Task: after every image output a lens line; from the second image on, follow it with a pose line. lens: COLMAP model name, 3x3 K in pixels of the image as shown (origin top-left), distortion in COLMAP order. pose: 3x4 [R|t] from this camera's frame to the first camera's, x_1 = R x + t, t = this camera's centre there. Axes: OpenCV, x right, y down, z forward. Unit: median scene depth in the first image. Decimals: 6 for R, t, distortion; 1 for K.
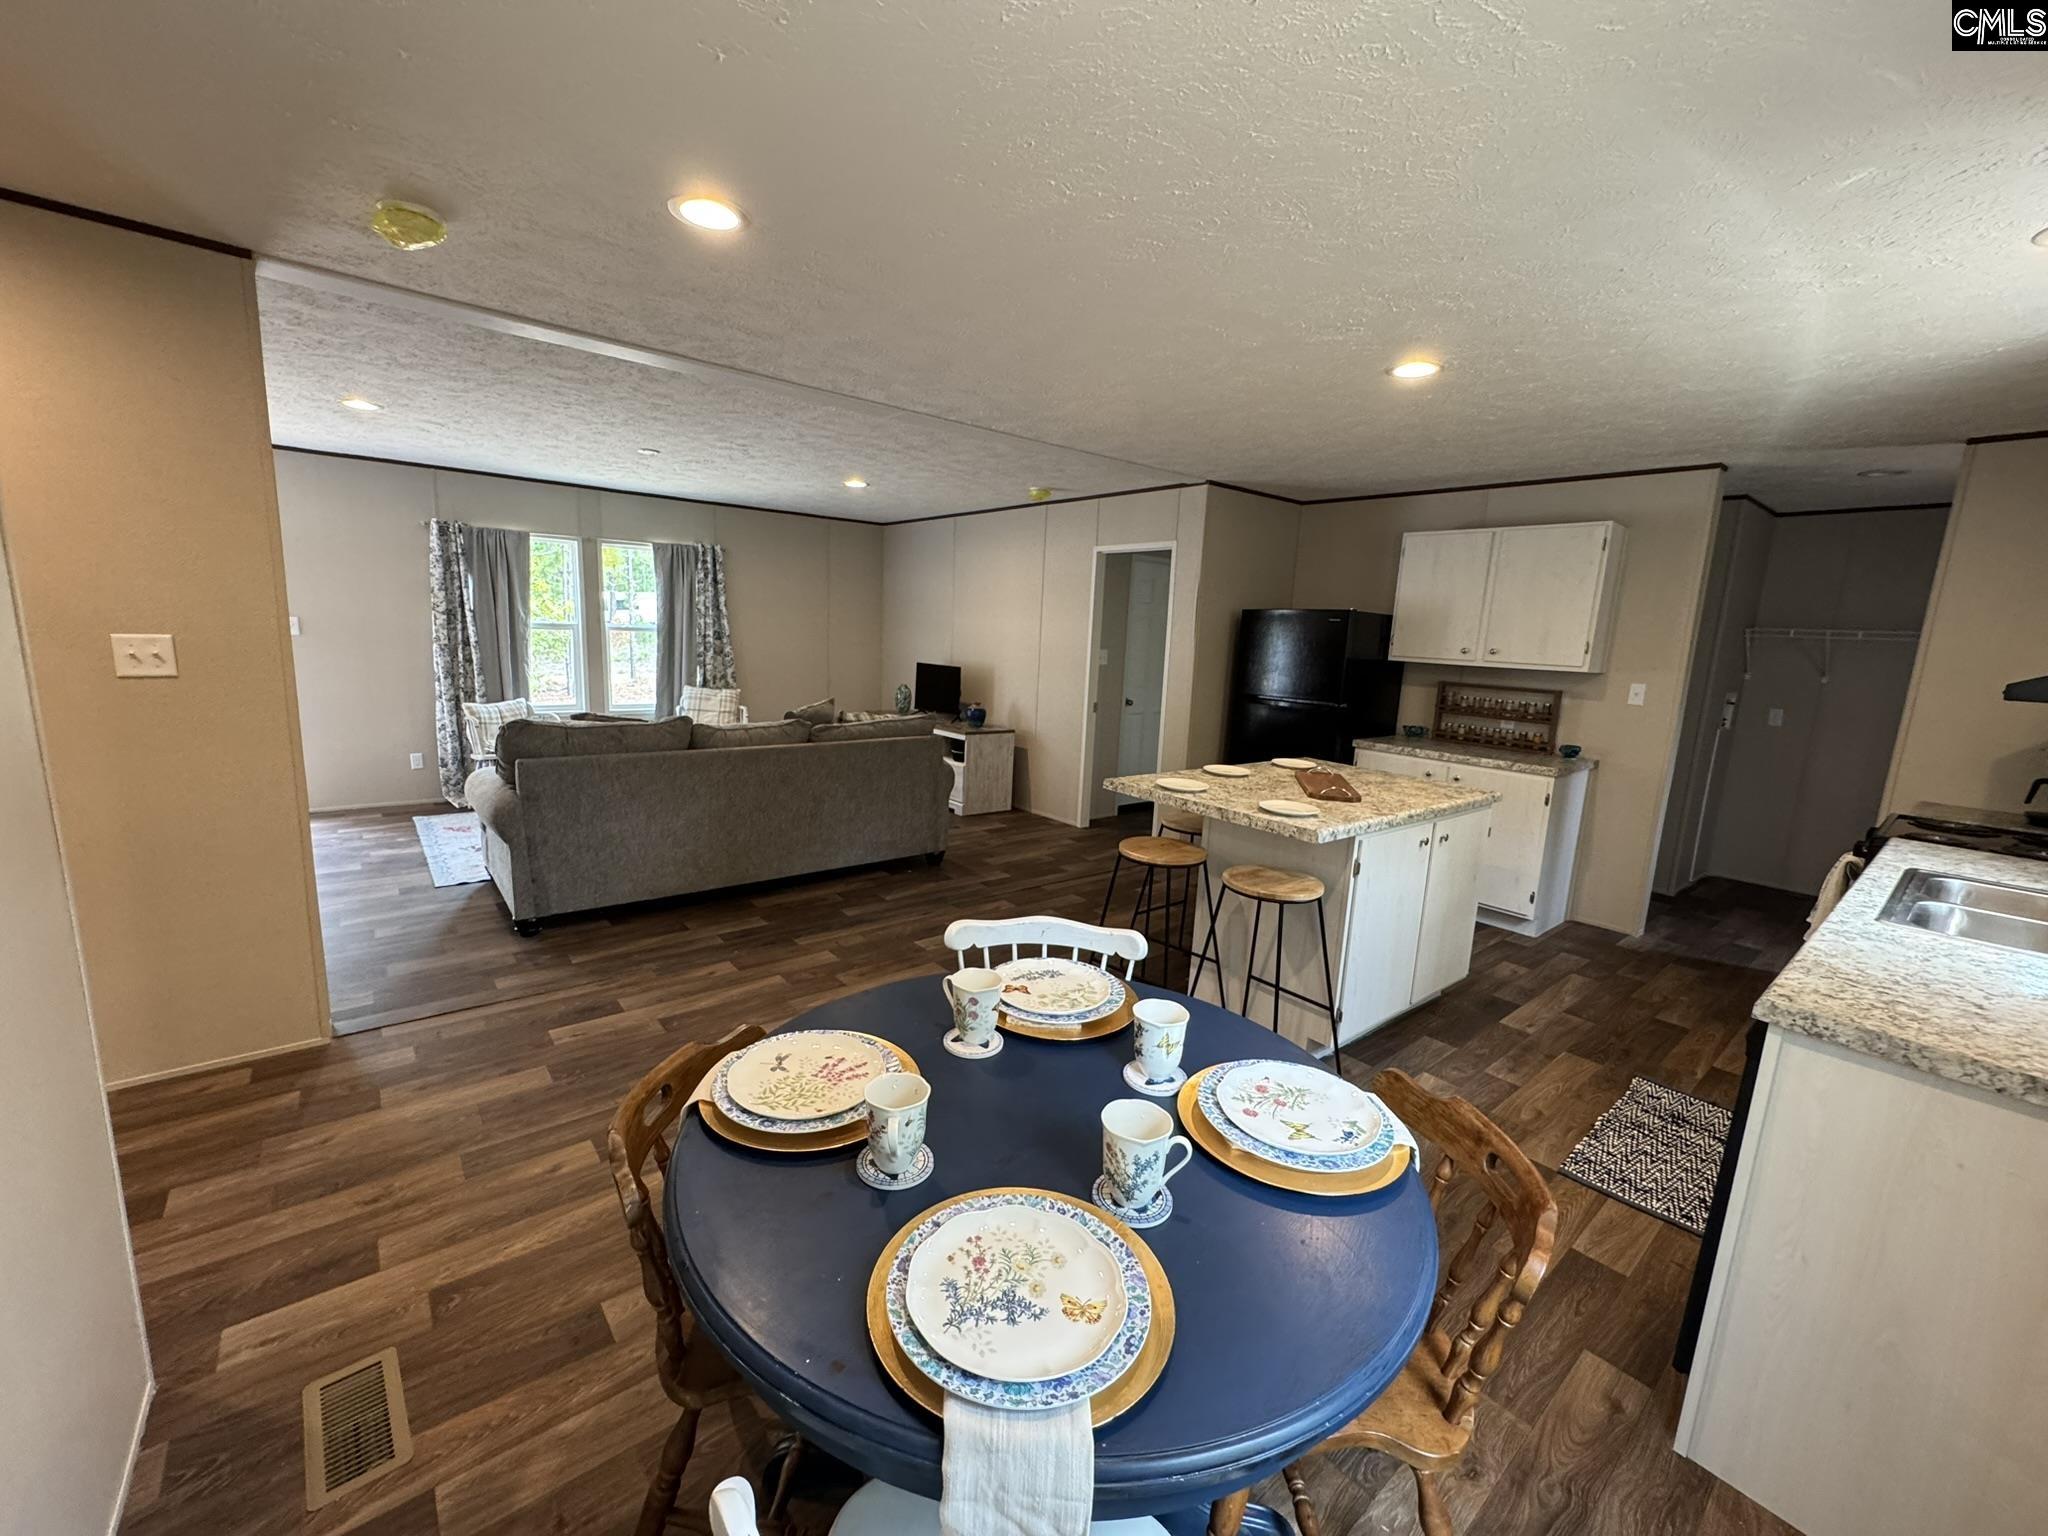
lens RADIAL K [[822.7, 0, 1010.2], [0, 822.7, 762.1], [0, 0, 1]] dist [0.006930, 0.000563]
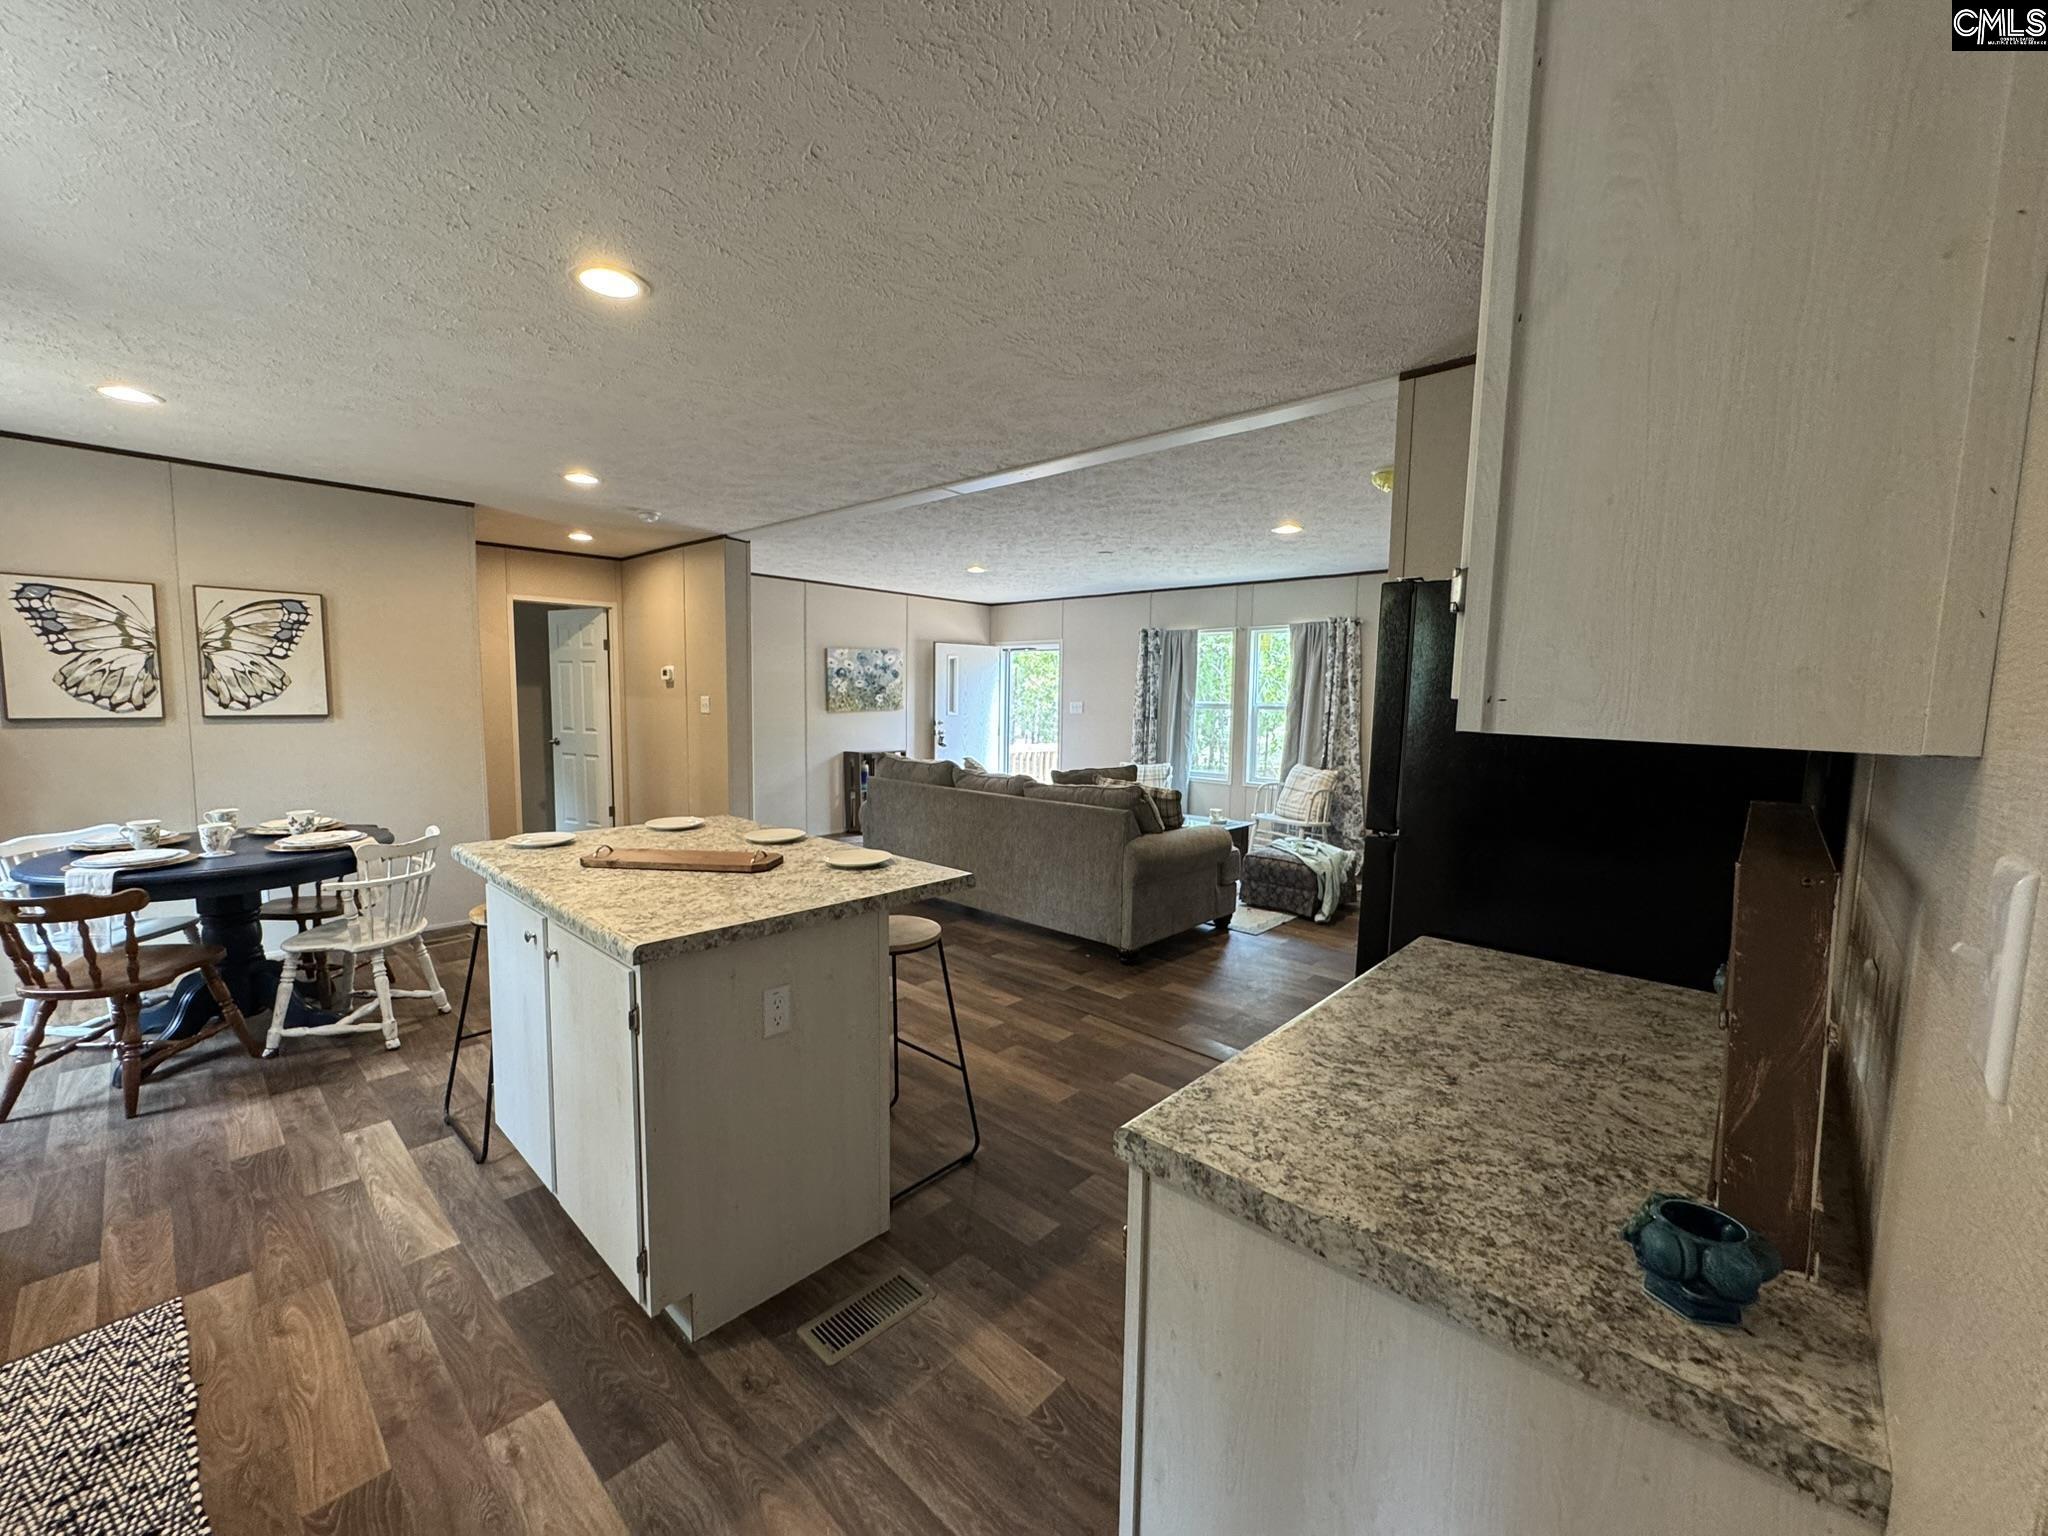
lens RADIAL K [[822.7, 0, 1025.4], [0, 822.7, 768.4], [0, 0, 1]] dist [0.006930, 0.000563]
pose [[0.134263, 0.049061, -0.989731, 1.353125], [-0.172754, 0.984638, 0.025373, -0.144638], [0.975771, 0.167573, 0.140676, 1.404148]]
